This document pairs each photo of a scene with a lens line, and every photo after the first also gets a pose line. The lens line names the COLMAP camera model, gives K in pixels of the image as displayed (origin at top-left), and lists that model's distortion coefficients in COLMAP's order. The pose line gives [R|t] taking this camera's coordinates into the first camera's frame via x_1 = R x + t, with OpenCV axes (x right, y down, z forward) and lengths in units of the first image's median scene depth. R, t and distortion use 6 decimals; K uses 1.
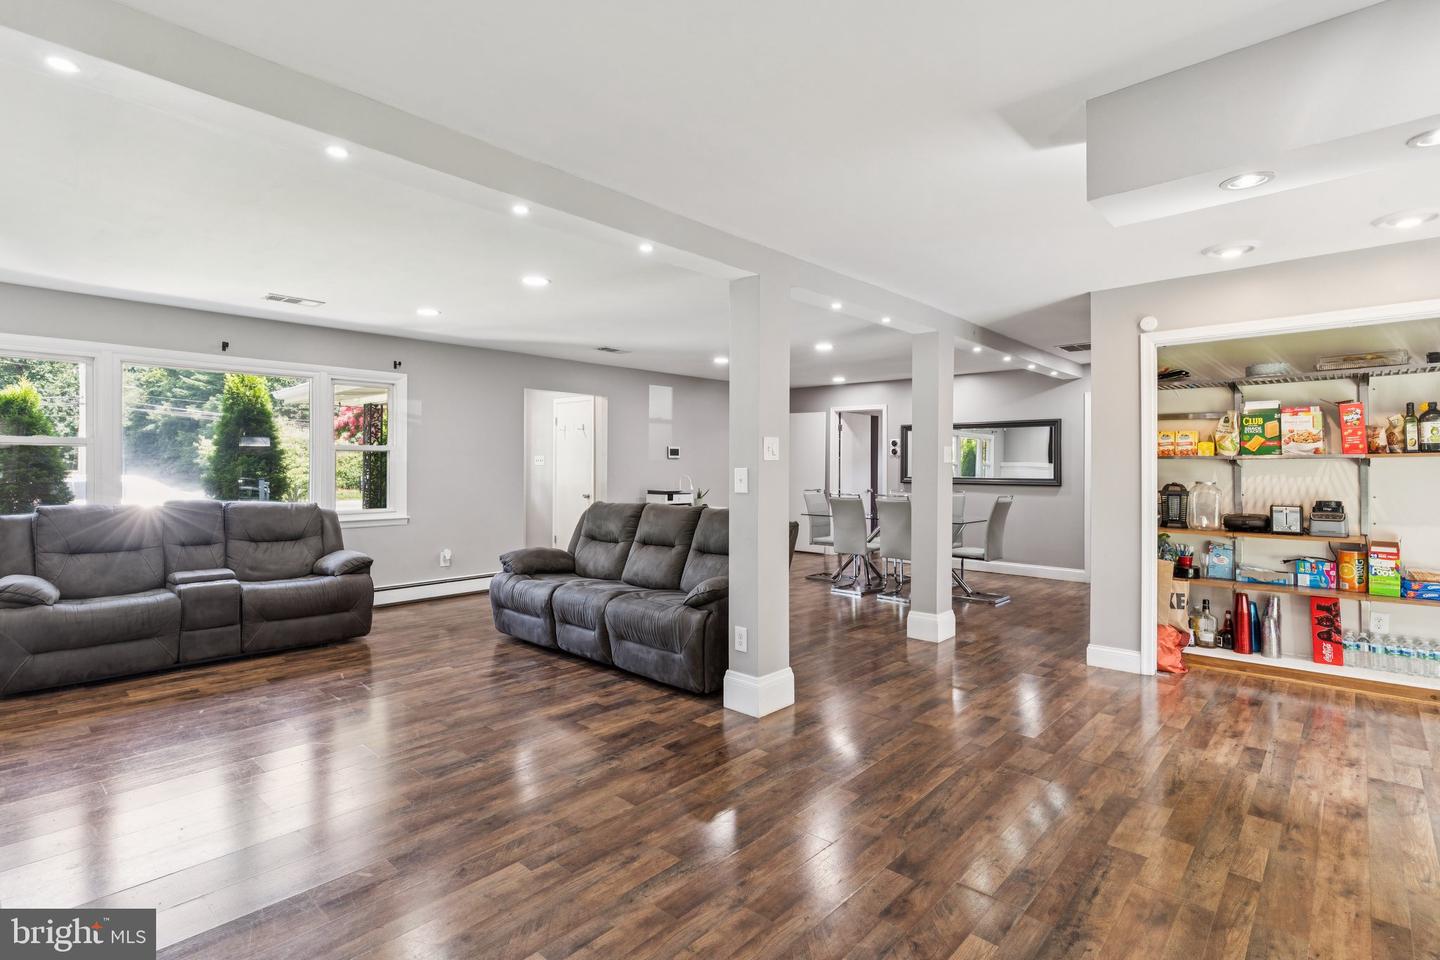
lens RADIAL K [[706.5, 0, 722.1], [0, 706.5, 449.7], [0, 0, 1]] dist [-0.000681, -0.000997]
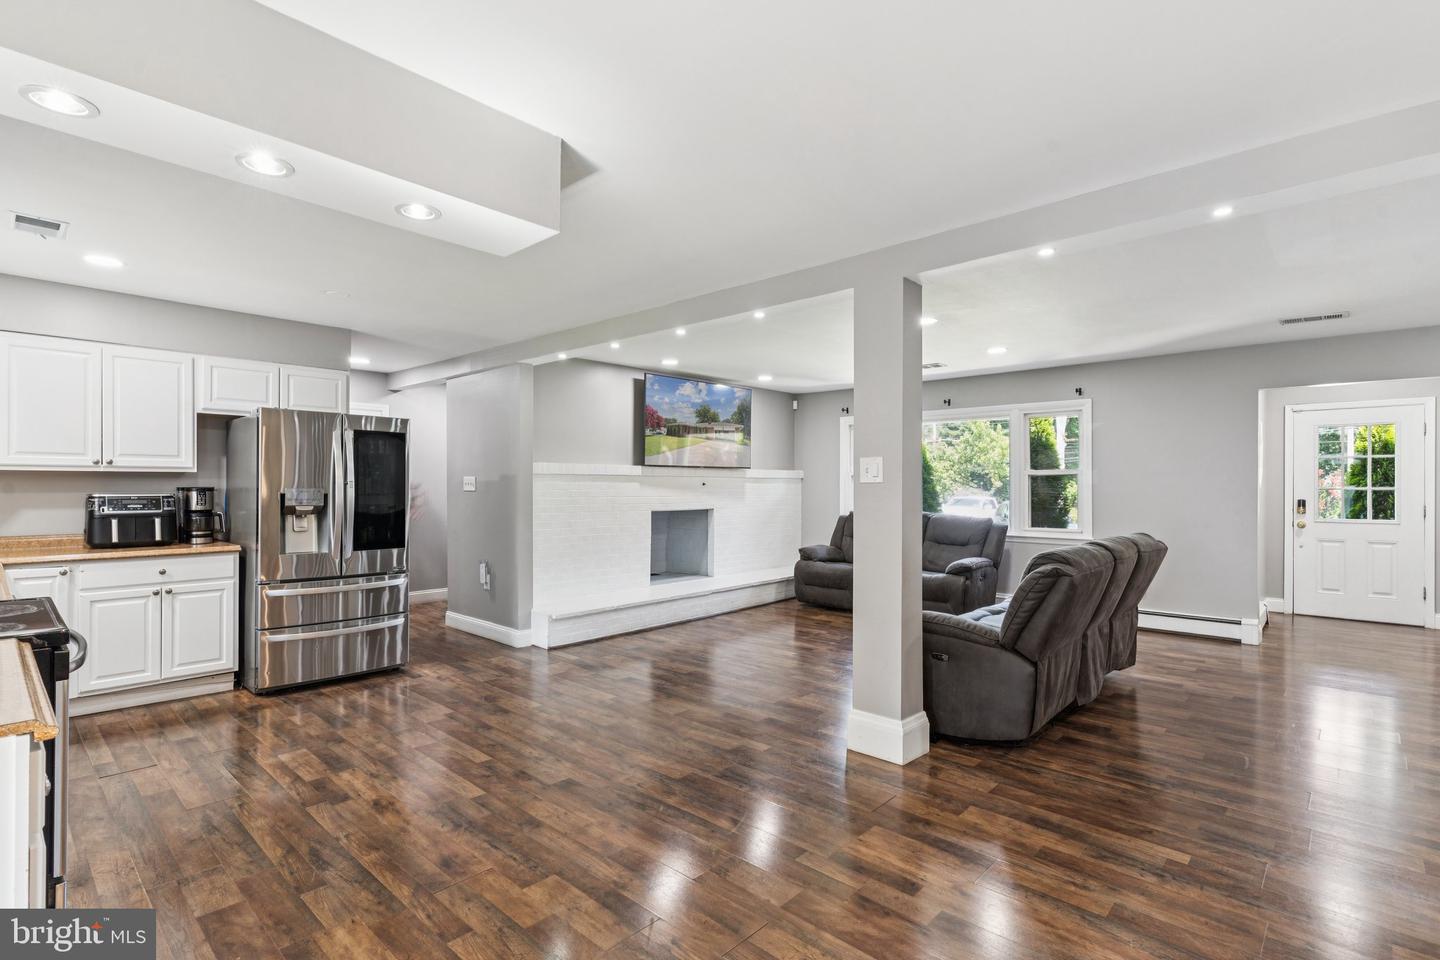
lens RADIAL K [[697.7, 0, 717.3], [0, 697.7, 484.1], [0, 0, 1]] dist [0.003359, 0.000898]
pose [[-0.021960, -0.002074, -0.999757, 1.328794], [0.023032, 0.999731, -0.002580, 0.016103], [0.999493, -0.023083, -0.021907, 1.101854]]
